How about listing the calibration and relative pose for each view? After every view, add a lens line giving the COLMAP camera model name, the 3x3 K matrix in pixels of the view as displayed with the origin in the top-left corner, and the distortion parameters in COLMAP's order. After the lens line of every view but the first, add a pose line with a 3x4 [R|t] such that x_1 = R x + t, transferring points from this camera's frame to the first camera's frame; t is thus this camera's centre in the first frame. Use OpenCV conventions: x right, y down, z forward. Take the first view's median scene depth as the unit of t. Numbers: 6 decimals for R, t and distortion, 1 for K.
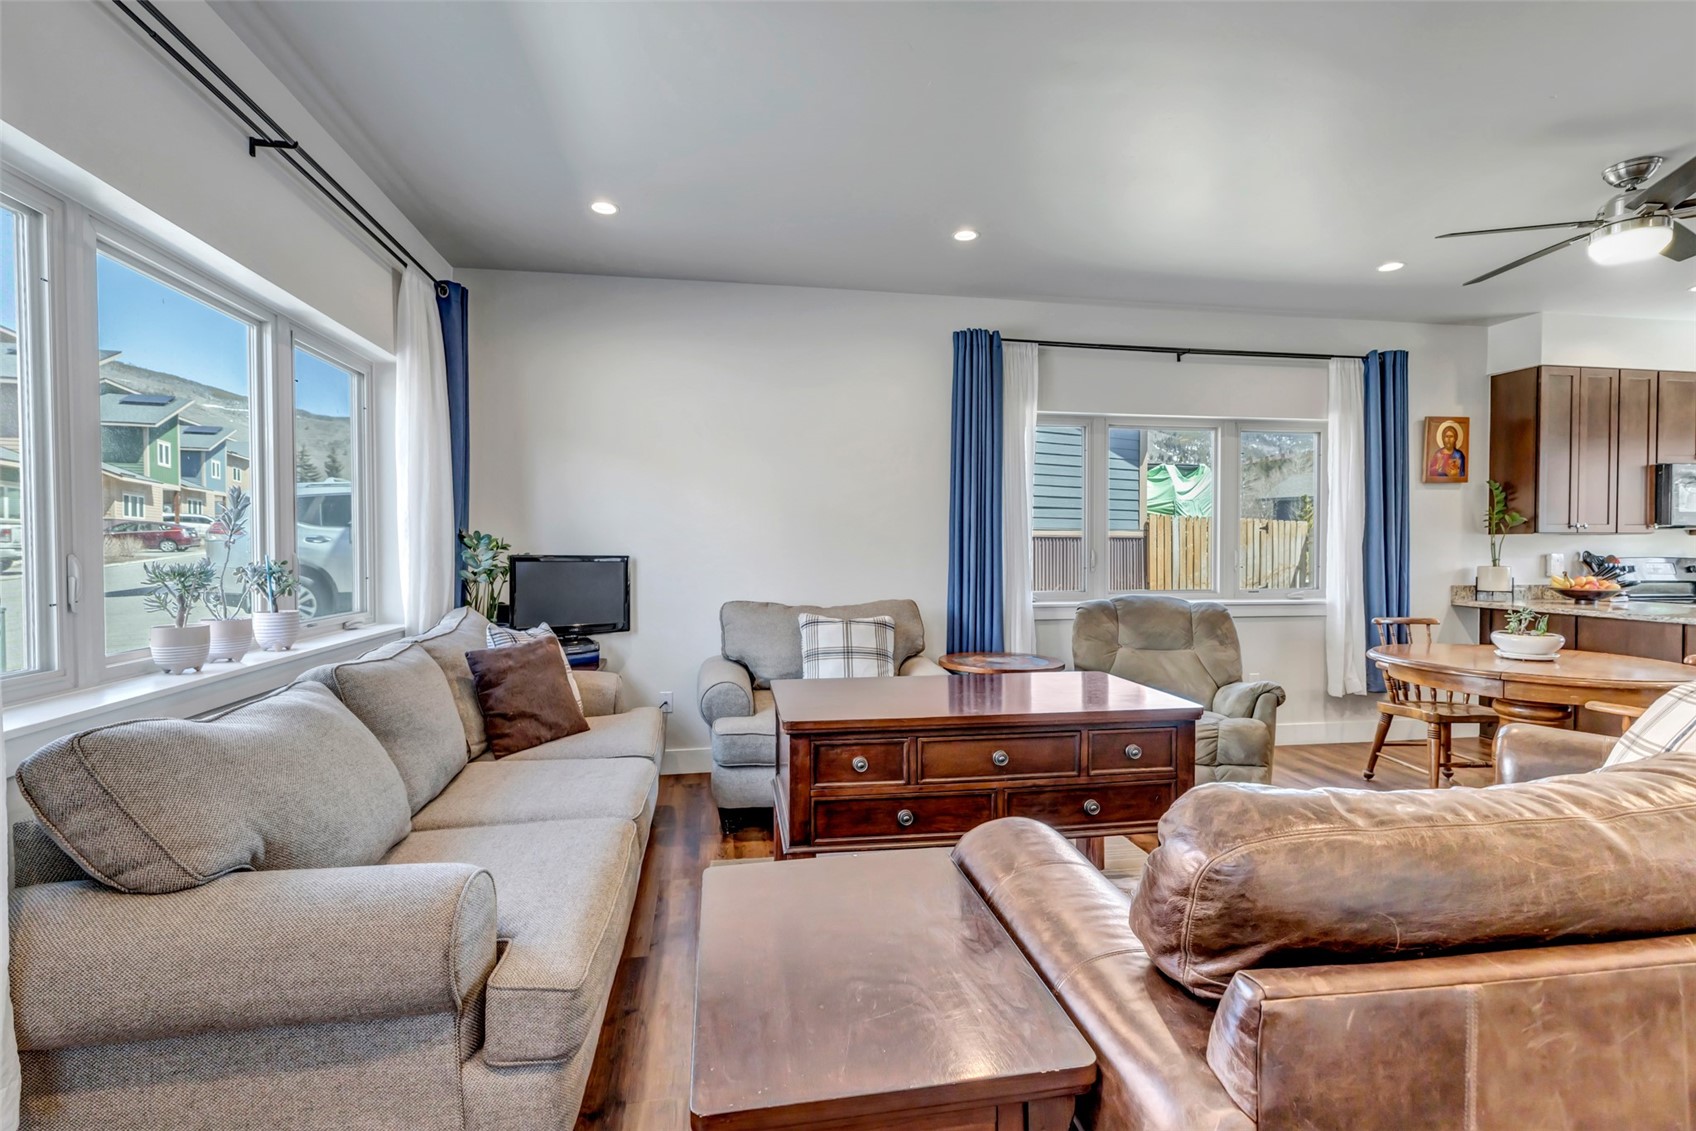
lens RADIAL K [[779.5, 0, 853.8], [0, 779.5, 562.4], [0, 0, 1]] dist [0.005087, -0.000392]
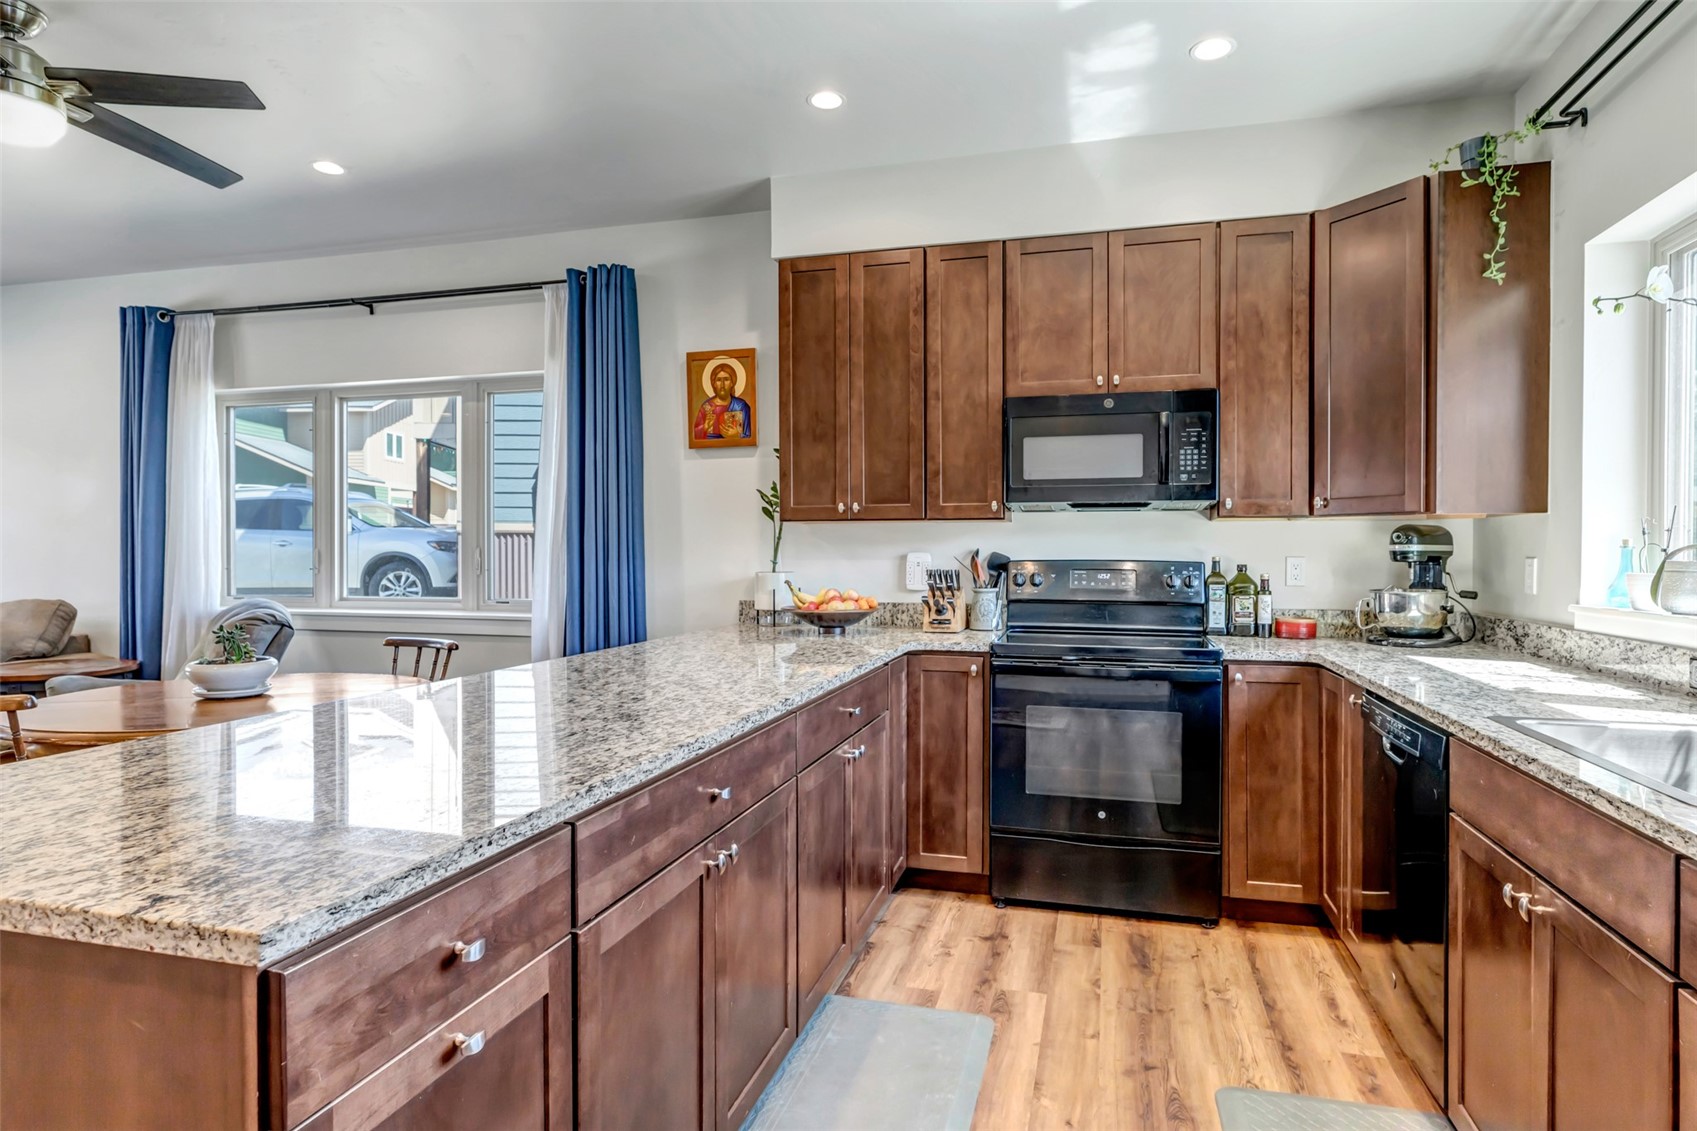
lens RADIAL K [[940.5, 0, 846.6], [0, 940.5, 561.8], [0, 0, 1]] dist [0.018017, 0.000858]
pose [[0.897618, 0.004989, -0.440746, 1.218365], [-0.006615, 0.999976, -0.002153, -0.002655], [0.440724, 0.004848, 0.897629, 0.319705]]
